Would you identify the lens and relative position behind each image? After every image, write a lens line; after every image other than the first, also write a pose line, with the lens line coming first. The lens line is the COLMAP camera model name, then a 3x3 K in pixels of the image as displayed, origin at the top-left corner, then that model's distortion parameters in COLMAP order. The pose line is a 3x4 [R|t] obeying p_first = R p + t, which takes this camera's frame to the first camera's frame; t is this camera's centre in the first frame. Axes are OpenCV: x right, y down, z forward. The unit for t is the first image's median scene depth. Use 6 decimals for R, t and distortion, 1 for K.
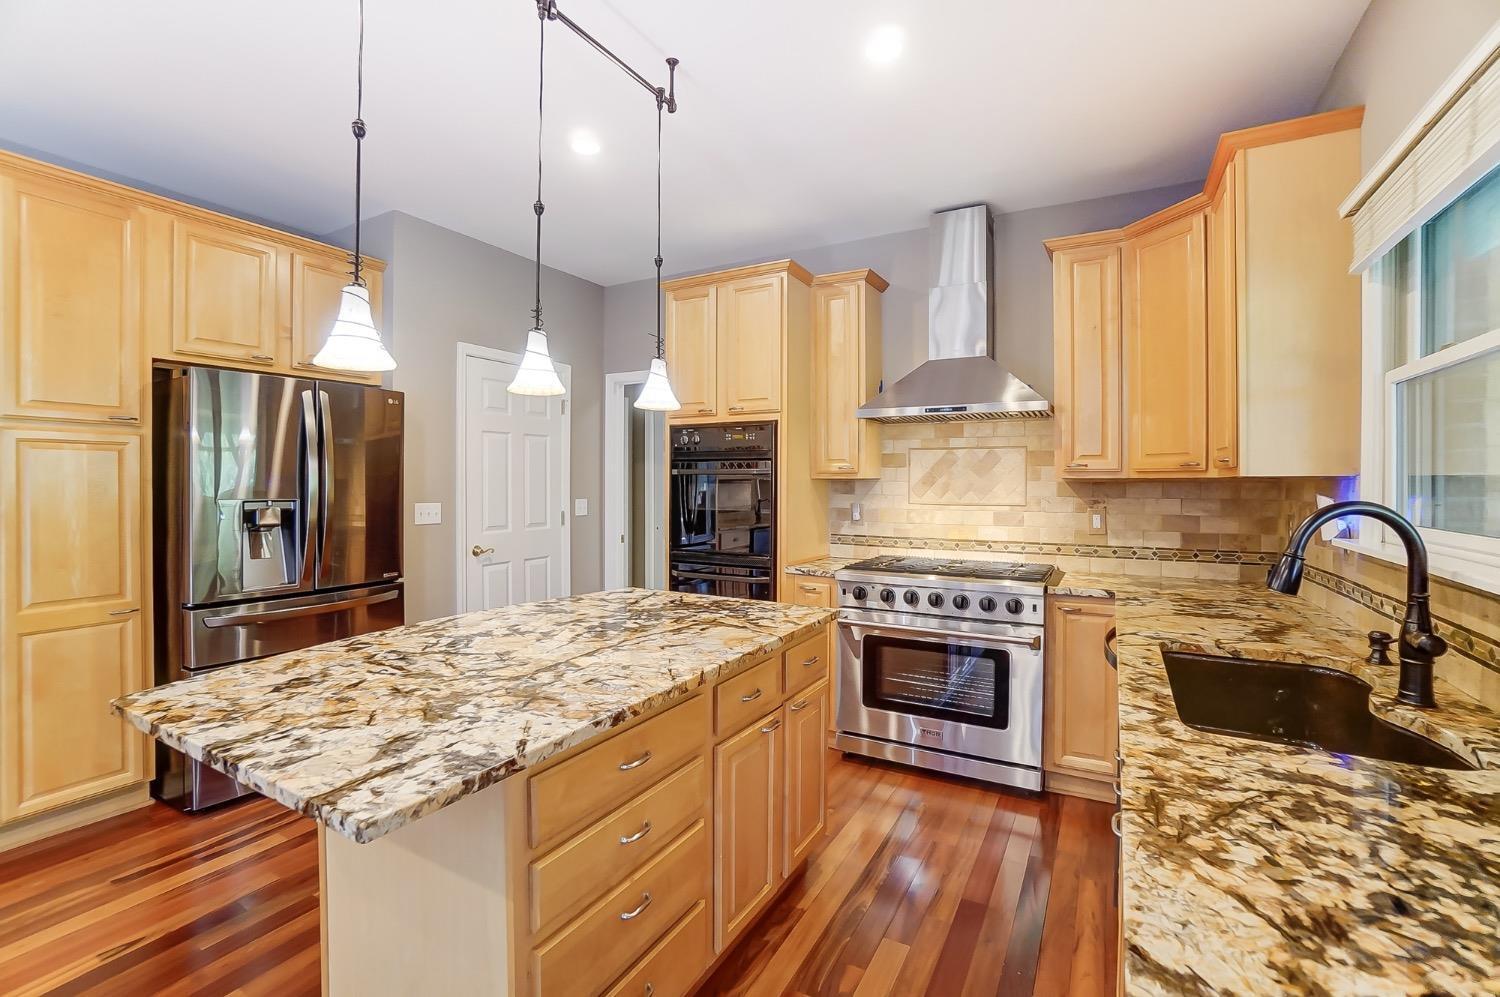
lens RADIAL K [[671.7, 0, 735.7], [0, 671.7, 485.4], [0, 0, 1]] dist [-0.052955, 0.017632]
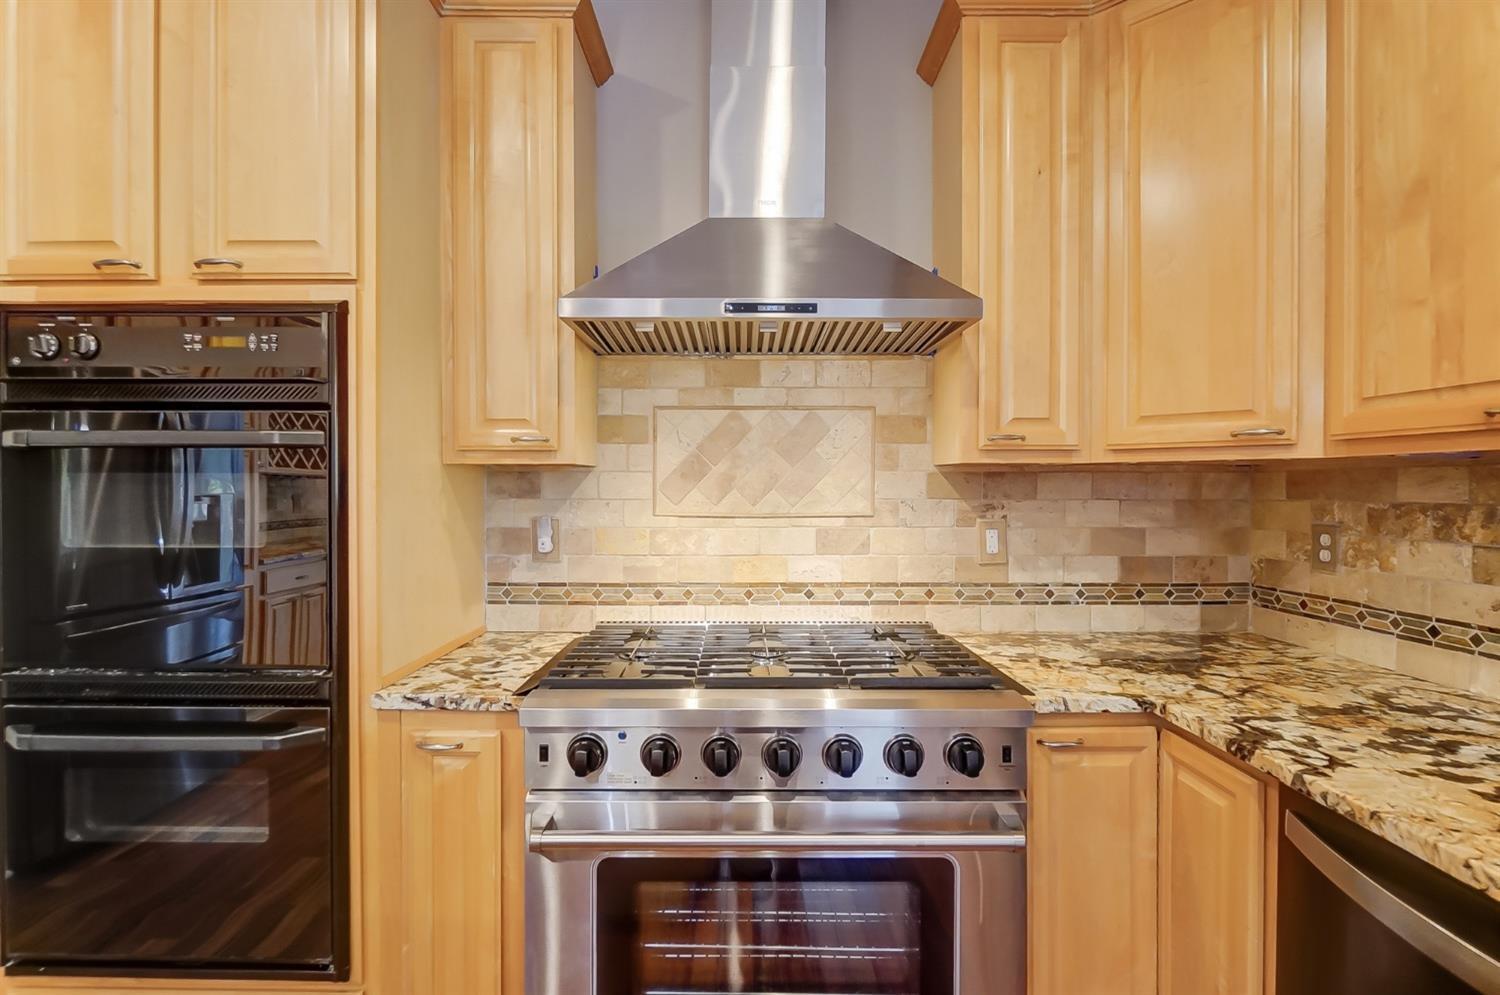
lens RADIAL K [[697.5, 0, 745.2], [0, 697.5, 495.2], [0, 0, 1]] dist [-0.021771, 0.000757]
pose [[0.862564, -0.009695, 0.505855, 0.066666], [0.004448, 0.999923, 0.011578, 0.007302], [-0.505928, -0.007737, 0.862541, 0.642090]]
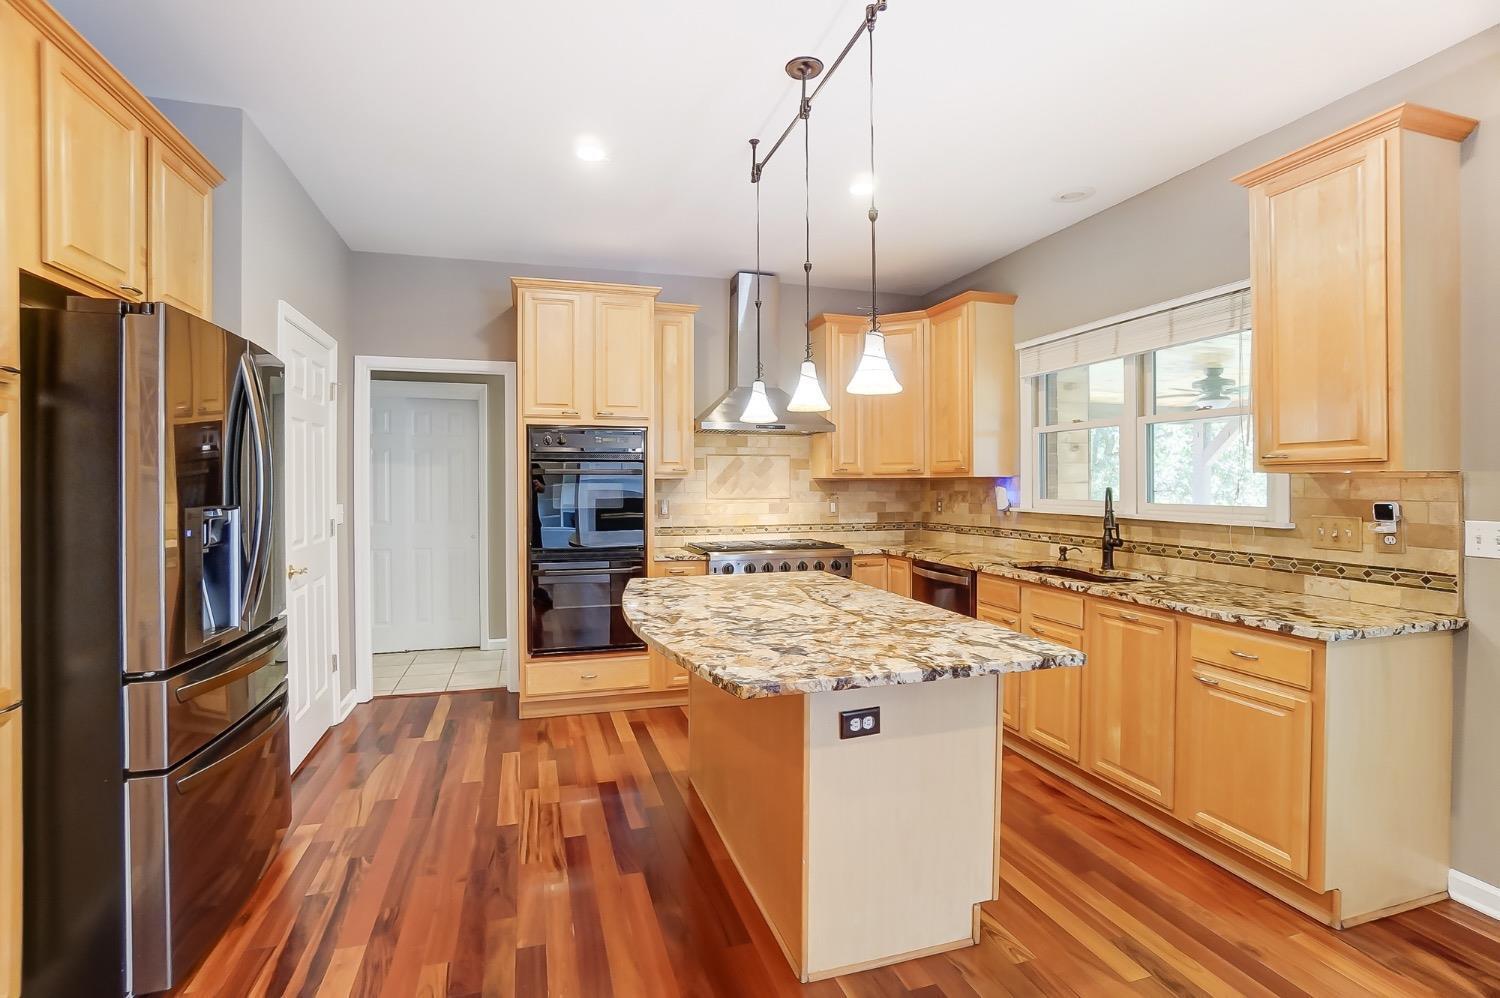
lens RADIAL K [[671.7, 0, 743.4], [0, 671.7, 501.1], [0, 0, 1]] dist [-0.052955, 0.017632]
pose [[0.684627, -0.021036, 0.728590, -0.752612], [0.008529, 0.999746, 0.020851, 0.007207], [-0.728844, -0.008062, 0.684633, 0.121137]]
